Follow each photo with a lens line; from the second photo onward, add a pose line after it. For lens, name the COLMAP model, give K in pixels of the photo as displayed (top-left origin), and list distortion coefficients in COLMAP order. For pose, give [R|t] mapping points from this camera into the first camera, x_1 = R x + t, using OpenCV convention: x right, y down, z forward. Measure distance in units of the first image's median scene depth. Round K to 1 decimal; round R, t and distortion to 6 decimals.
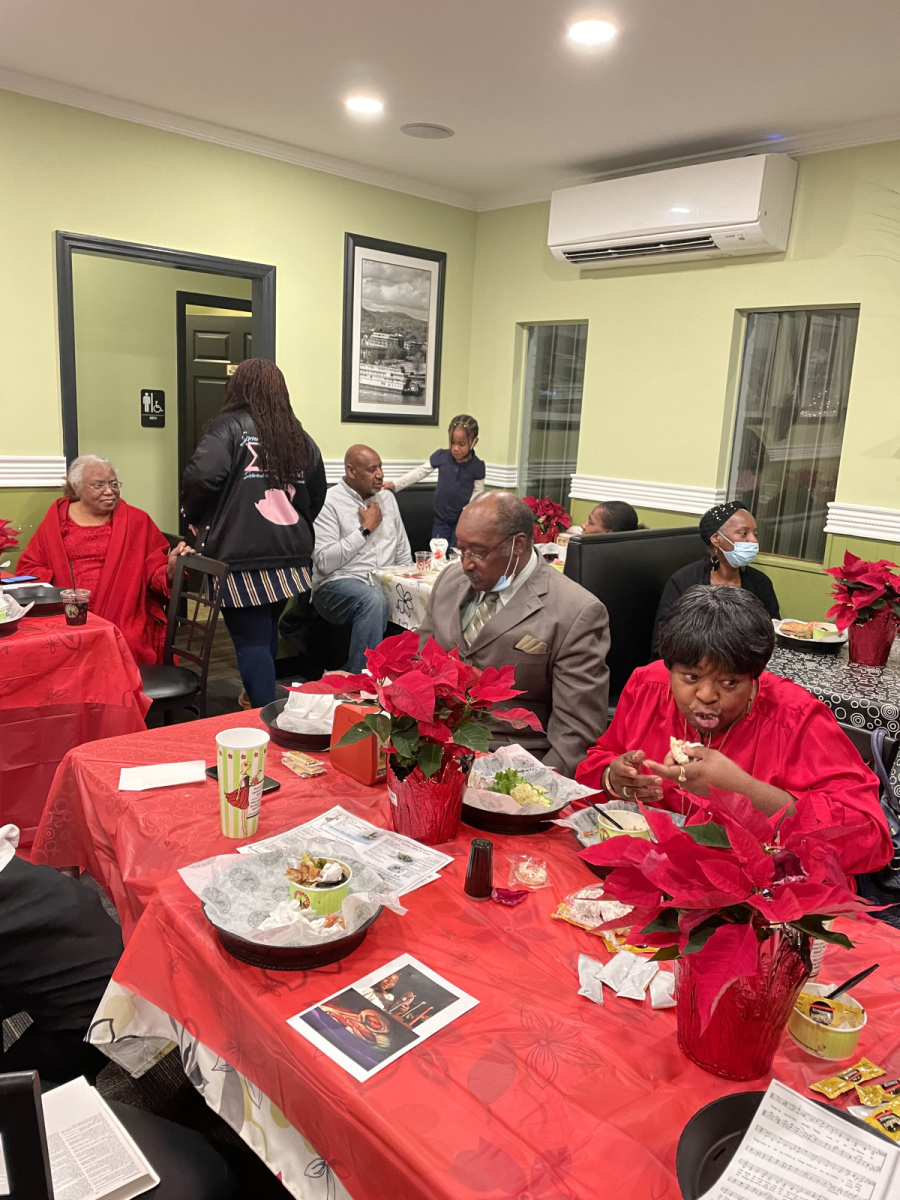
lens RADIAL K [[908.7, 0, 447.3], [0, 908.7, 598.3], [0, 0, 1]] dist [0.079573, -0.099213]
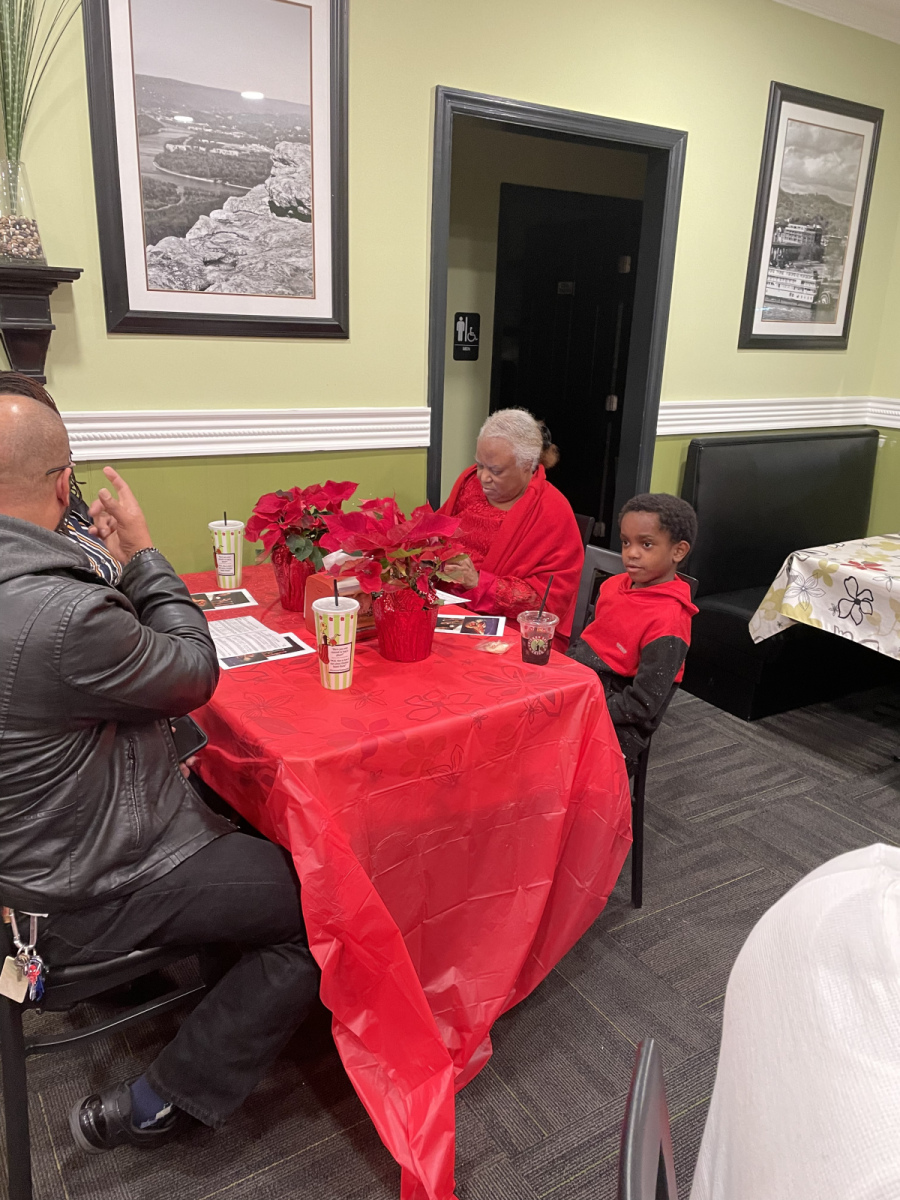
lens RADIAL K [[908.7, 0, 455.5], [0, 908.7, 604.2], [0, 0, 1]] dist [0.079573, -0.099213]
pose [[0.987599, 0.029585, -0.154182, -0.225701], [-0.015932, 0.995900, 0.089043, -0.048980], [0.156185, -0.085482, 0.984022, 0.207550]]
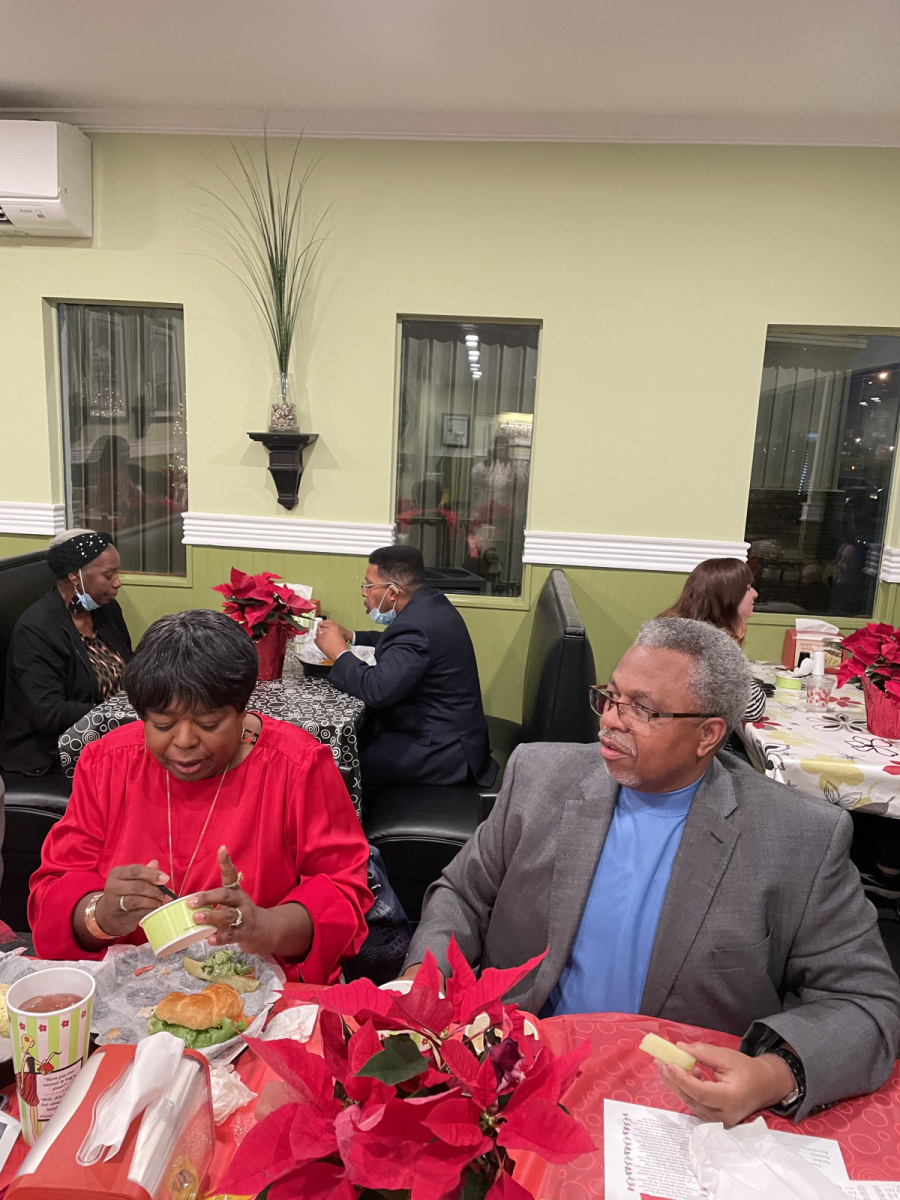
lens RADIAL K [[908.7, 0, 450.0], [0, 908.7, 603.6], [0, 0, 1]] dist [0.079573, -0.099213]
pose [[0.729601, -0.139745, 0.669443, -0.024259], [0.132737, 0.989221, 0.061833, -0.026884], [-0.670867, 0.043747, 0.740286, 0.094969]]
